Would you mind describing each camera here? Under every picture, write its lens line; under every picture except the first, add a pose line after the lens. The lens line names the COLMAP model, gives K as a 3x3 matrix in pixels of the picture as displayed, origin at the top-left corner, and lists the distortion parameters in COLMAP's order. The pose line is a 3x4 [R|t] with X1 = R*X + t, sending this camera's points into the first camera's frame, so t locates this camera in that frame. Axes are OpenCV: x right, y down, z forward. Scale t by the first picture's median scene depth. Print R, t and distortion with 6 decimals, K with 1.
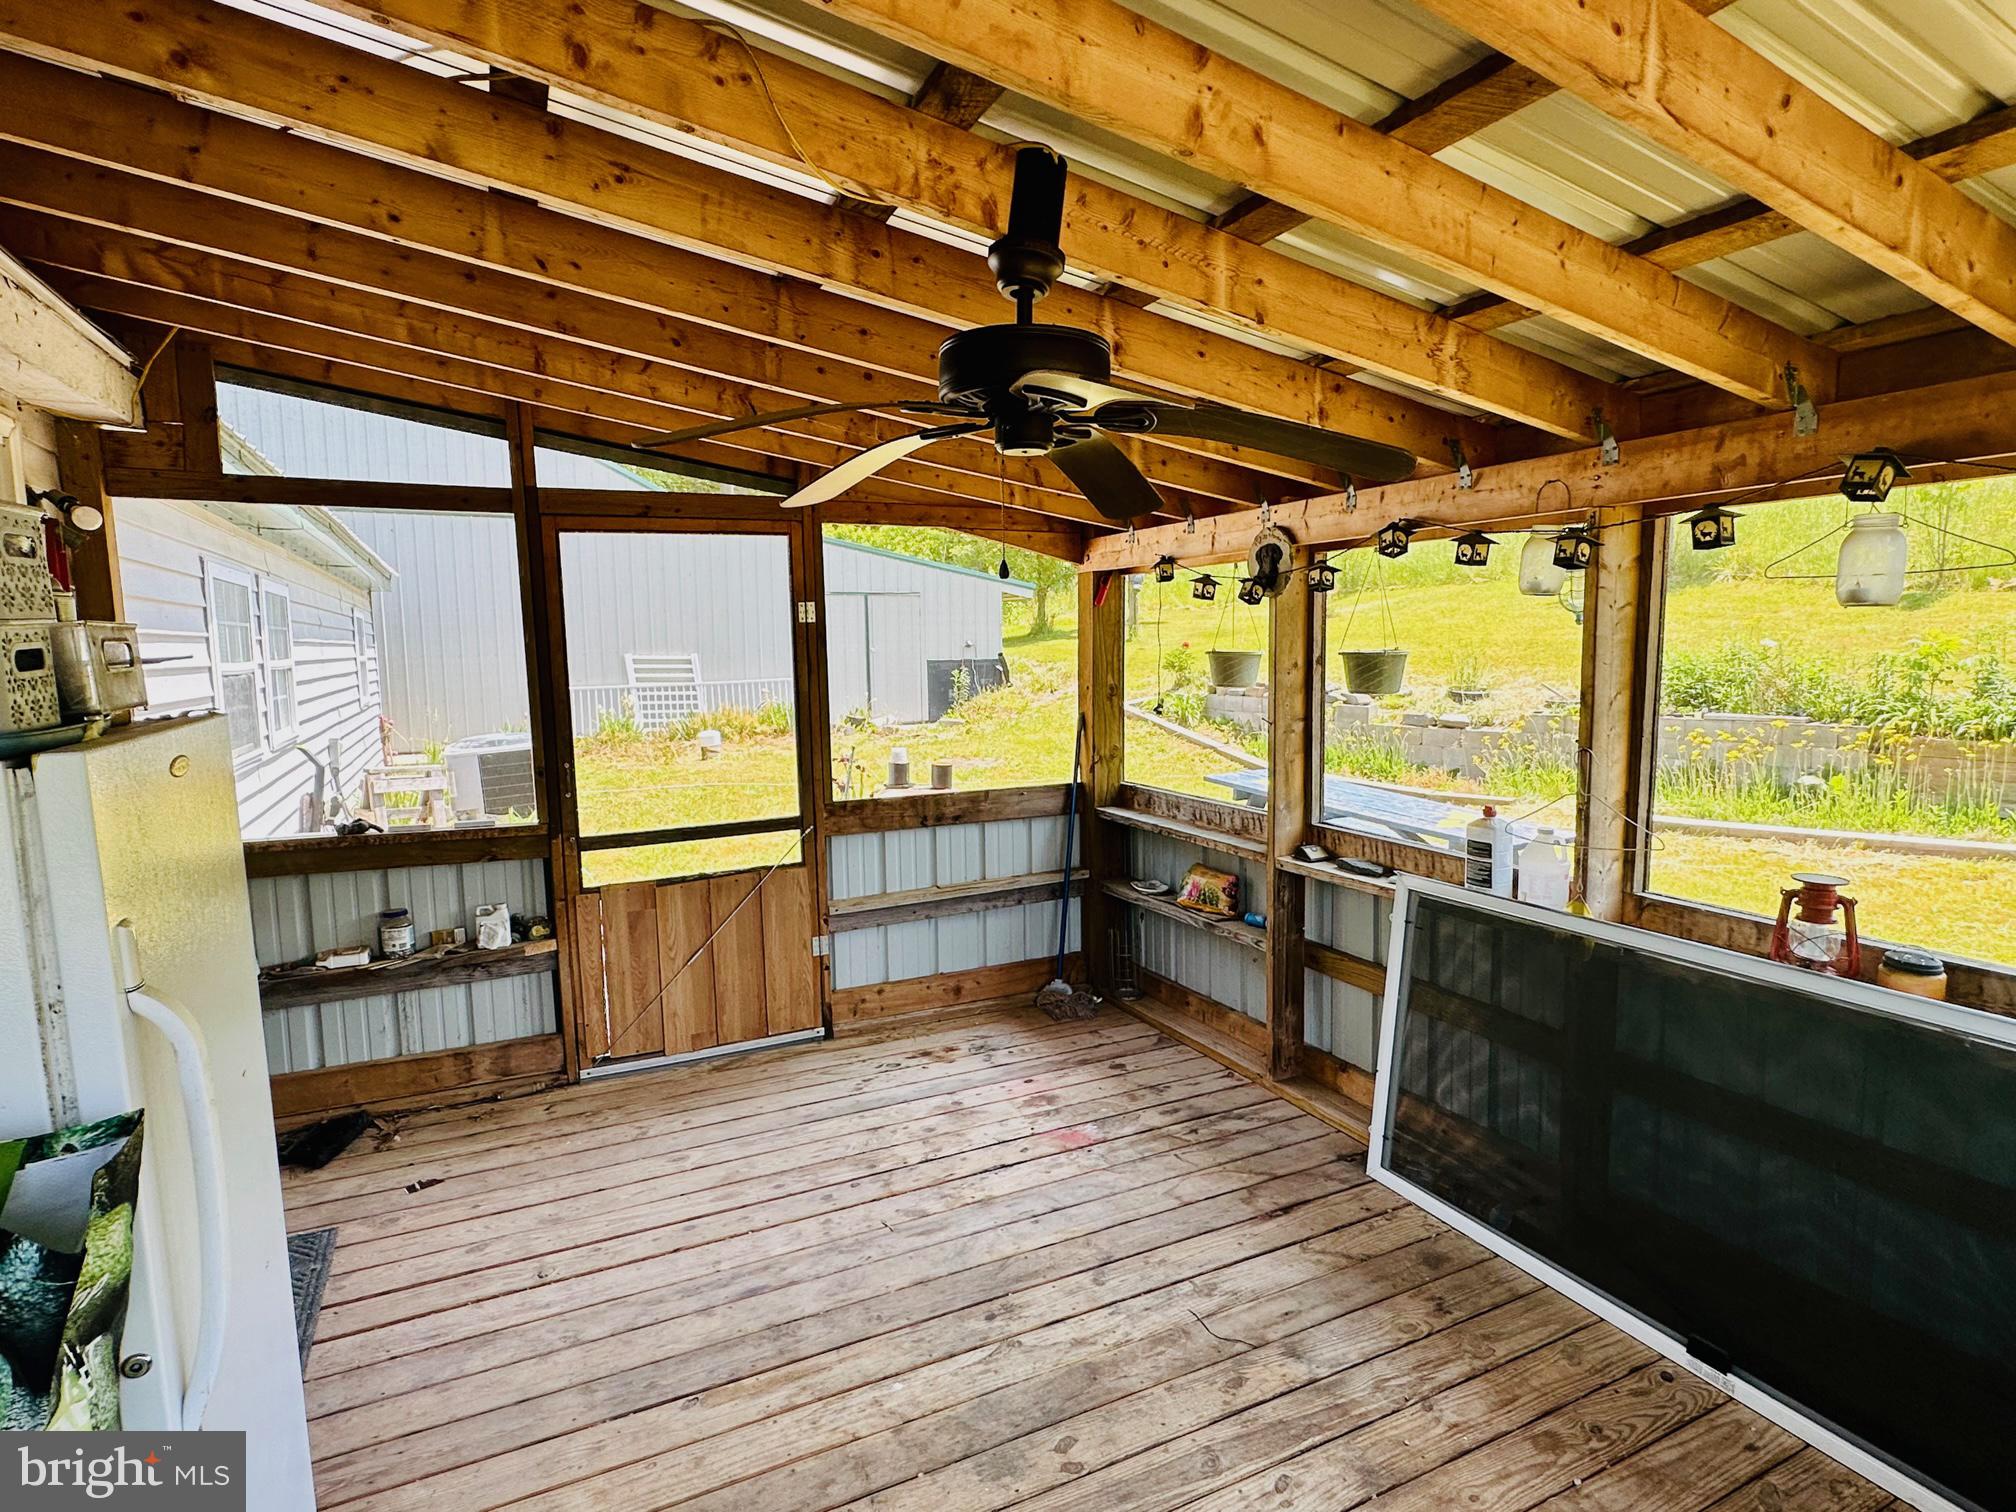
lens RADIAL K [[1054.6, 0, 1002.7], [0, 1054.6, 763.8], [0, 0, 1]] dist [-0.006788, 0.003557]
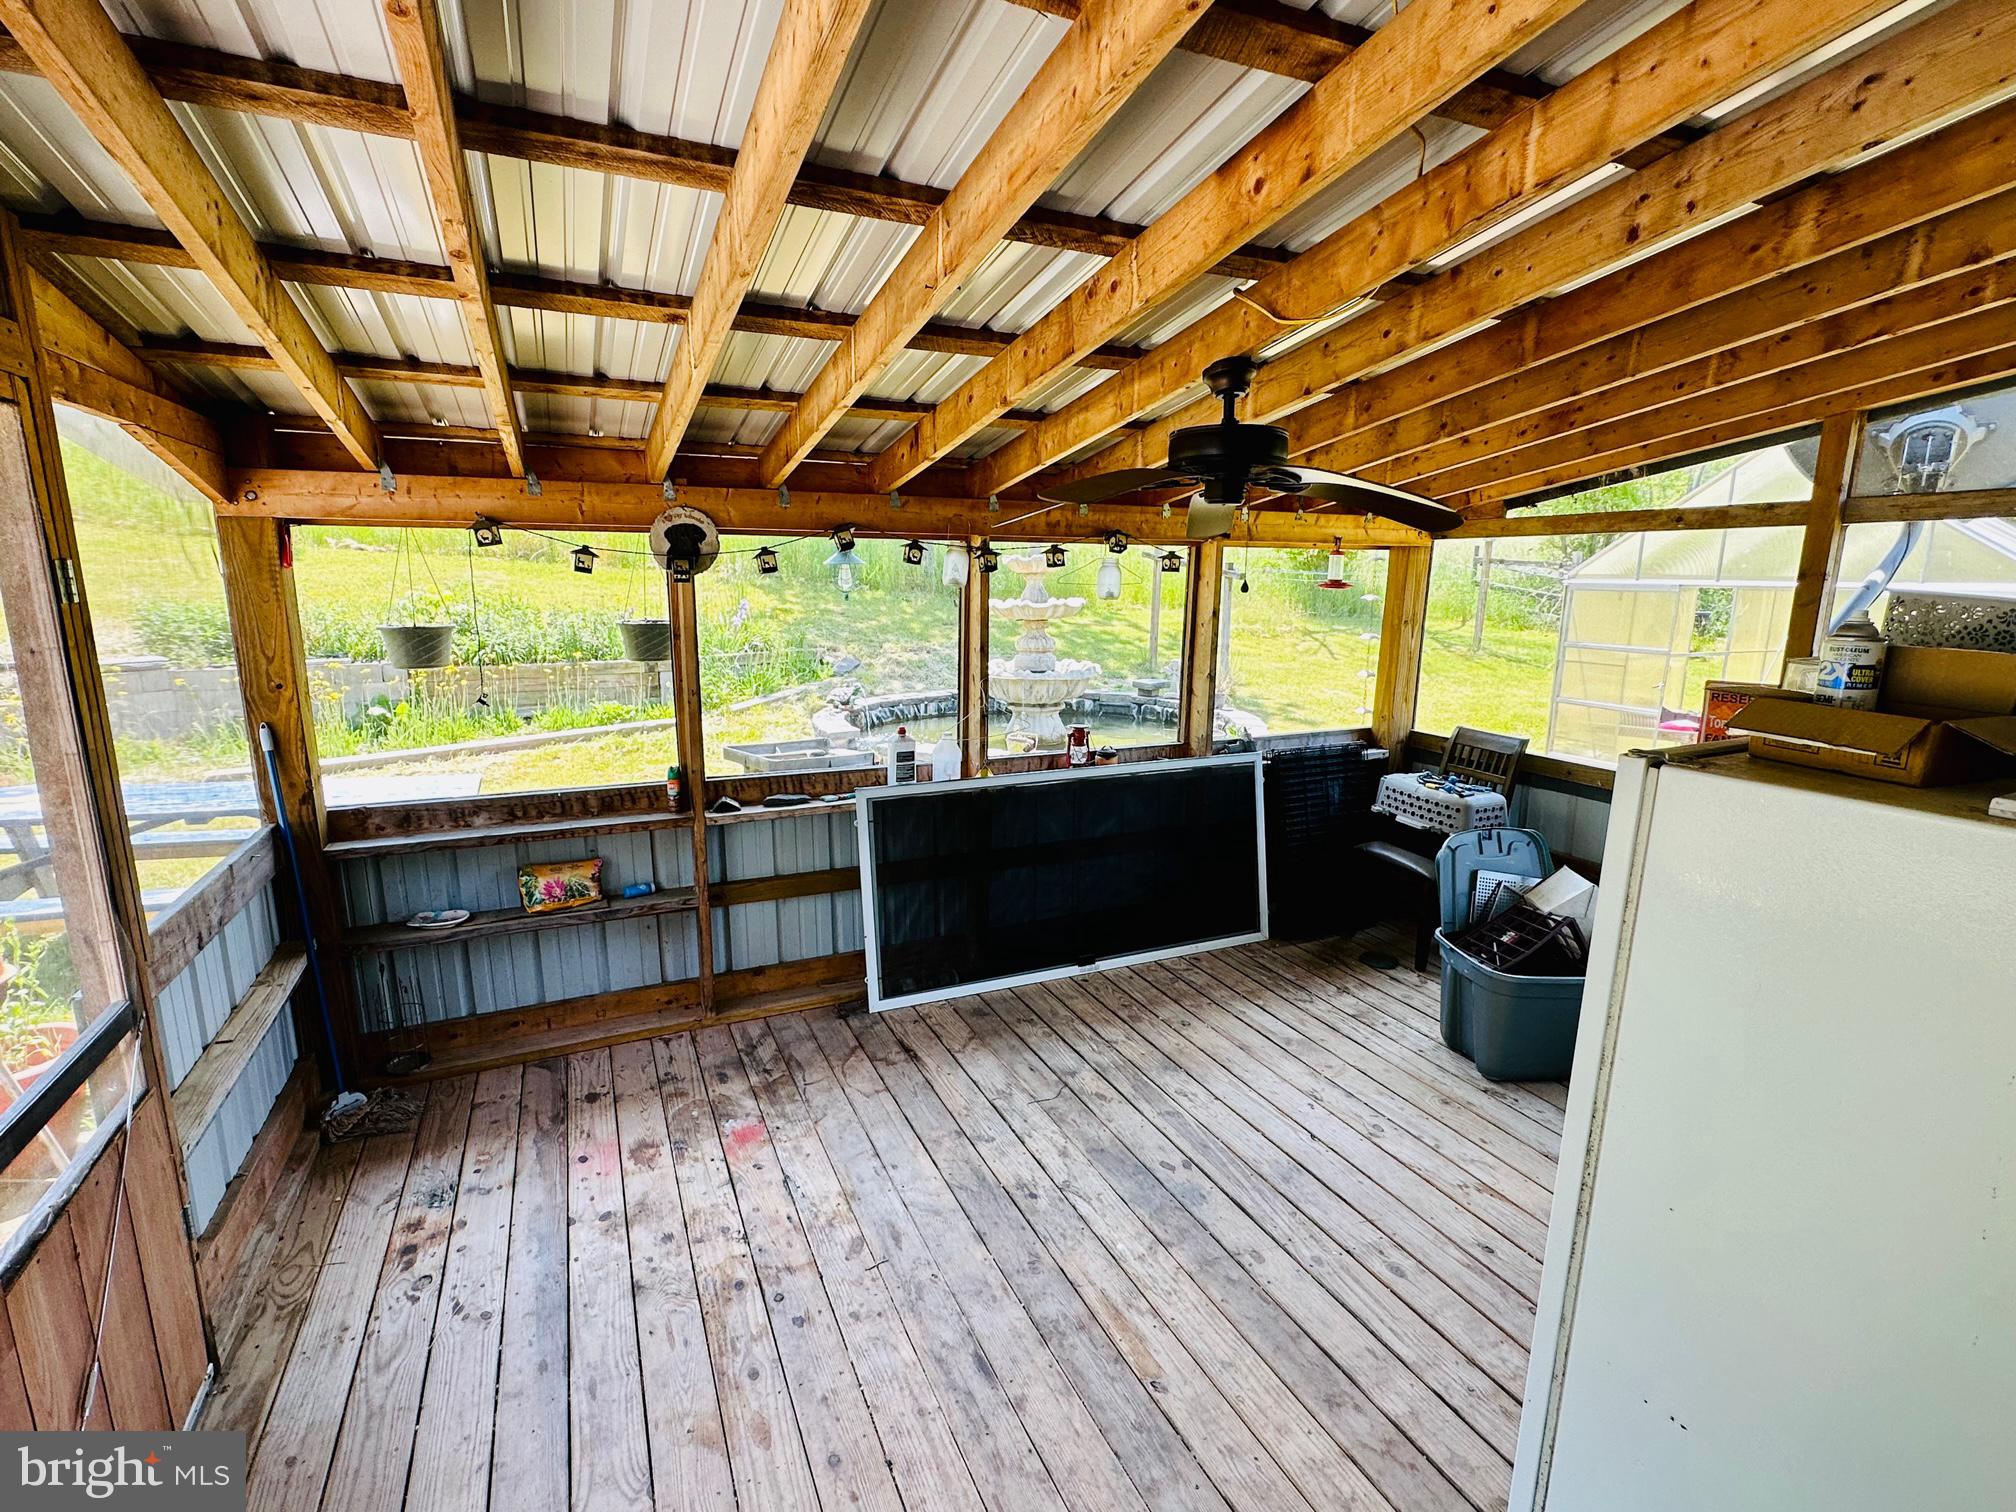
lens RADIAL K [[944.7, 0, 1001.9], [0, 944.7, 758.0], [0, 0, 1]] dist [-0.003794, 0.000430]
pose [[0.022505, -0.177925, 0.983787, -0.933093], [0.106088, 0.978905, 0.174615, -0.147463], [-0.994102, 0.100438, 0.040906, 0.894337]]
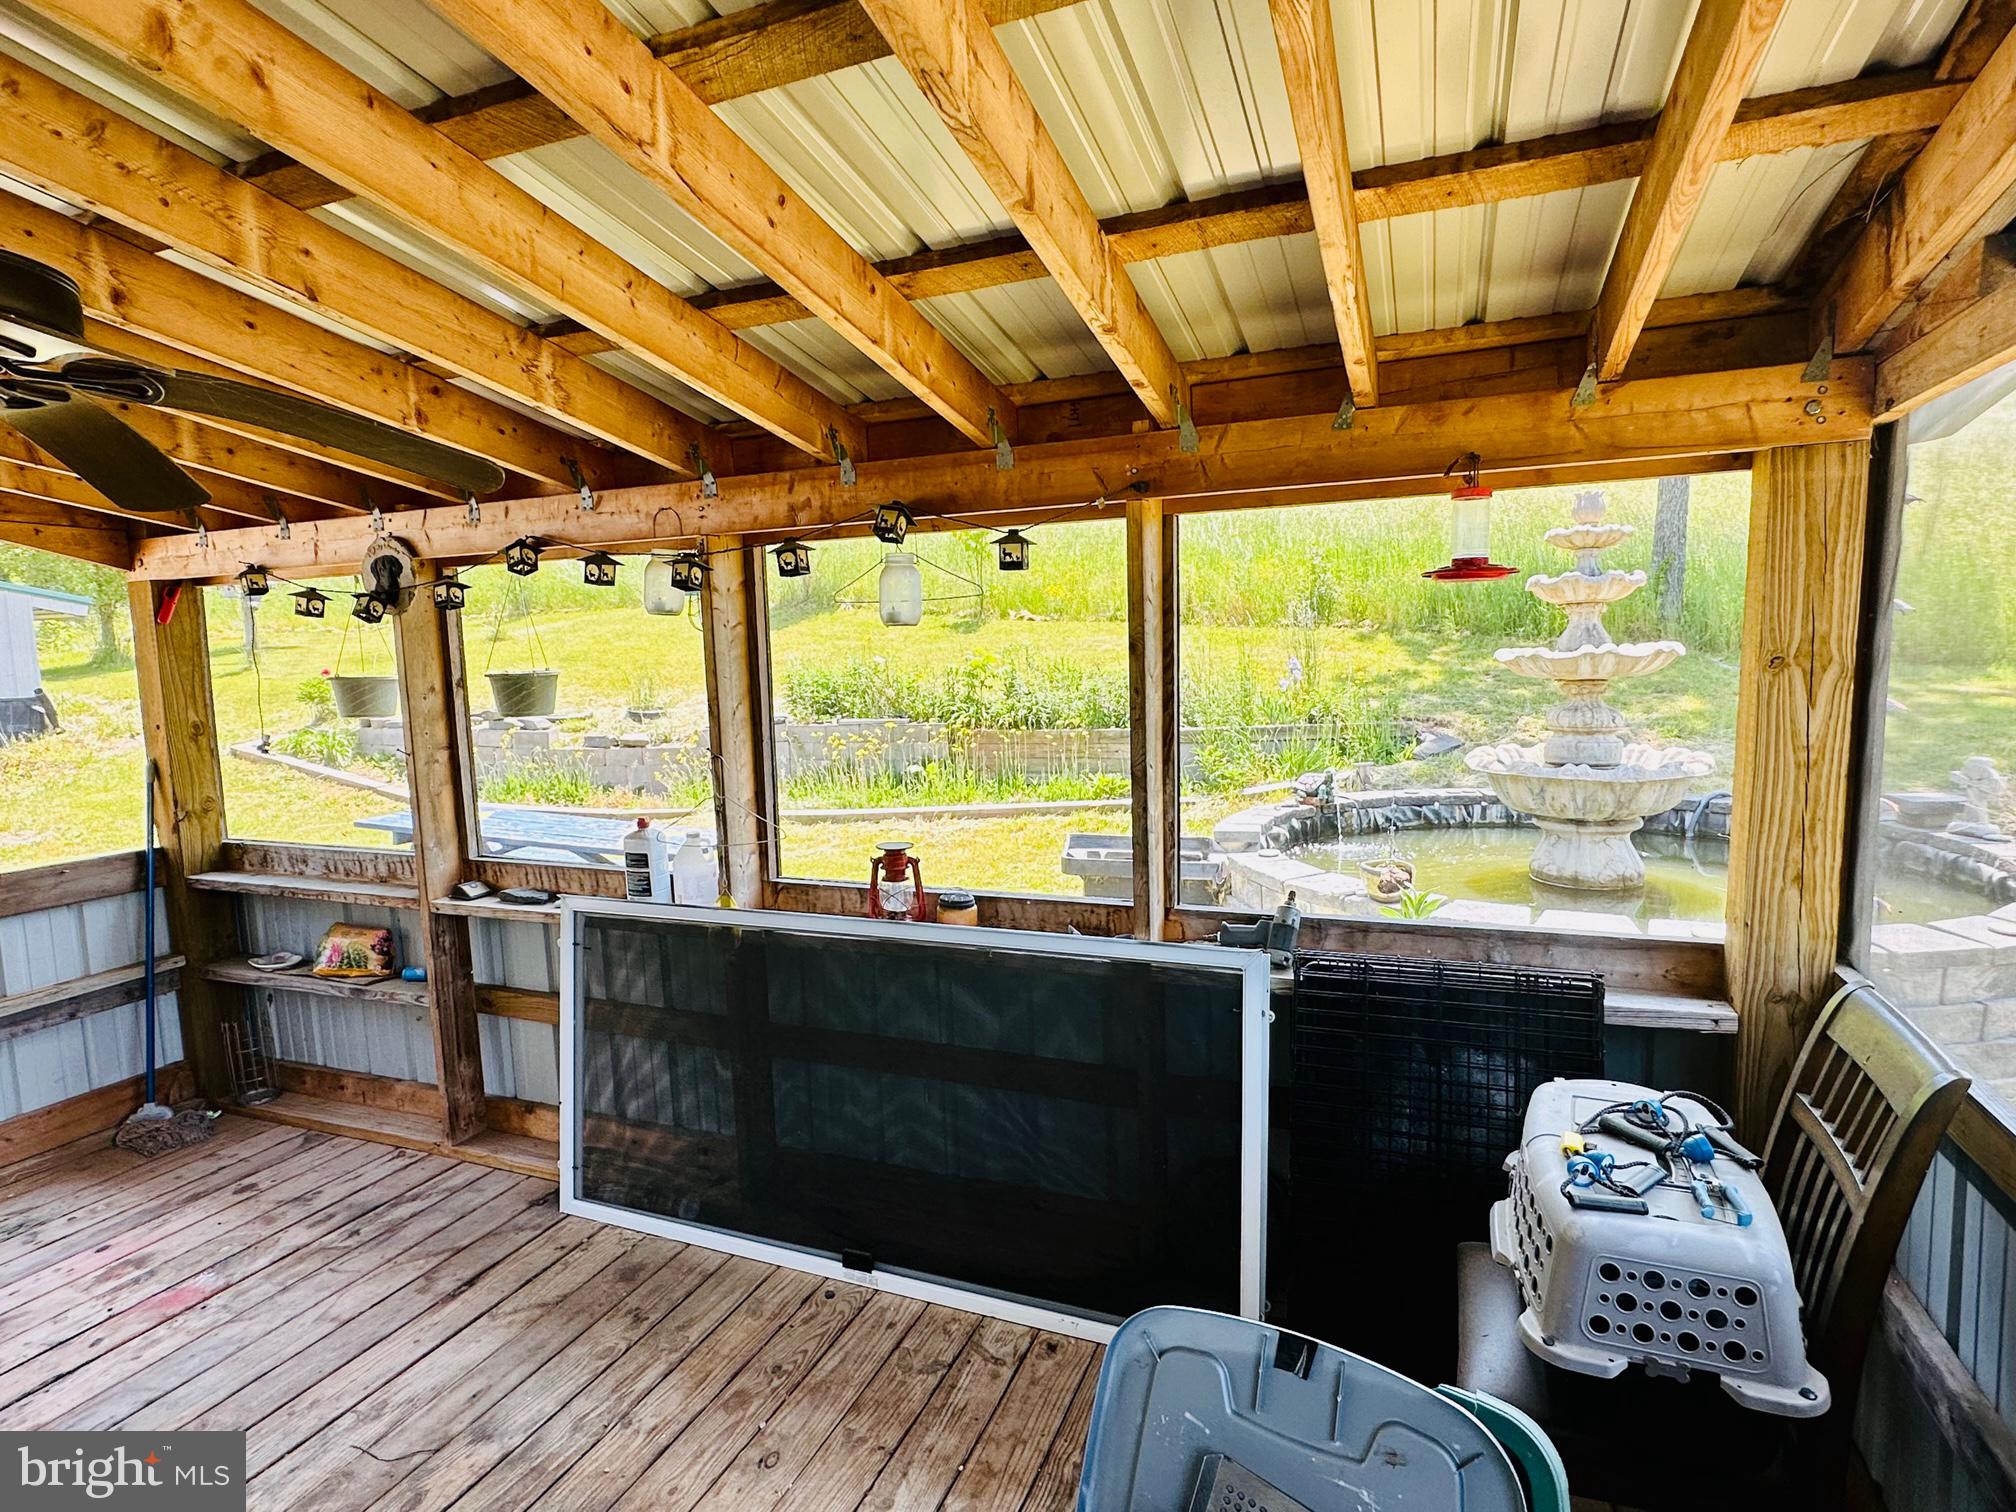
lens RADIAL K [[1054.6, 0, 998.5], [0, 1054.6, 761.6], [0, 0, 1]] dist [-0.006788, 0.003557]
pose [[0.744841, -0.077563, 0.662719, 0.044692], [0.093412, 0.995561, 0.011530, 0.006479], [-0.660671, 0.053318, 0.748779, -0.011623]]
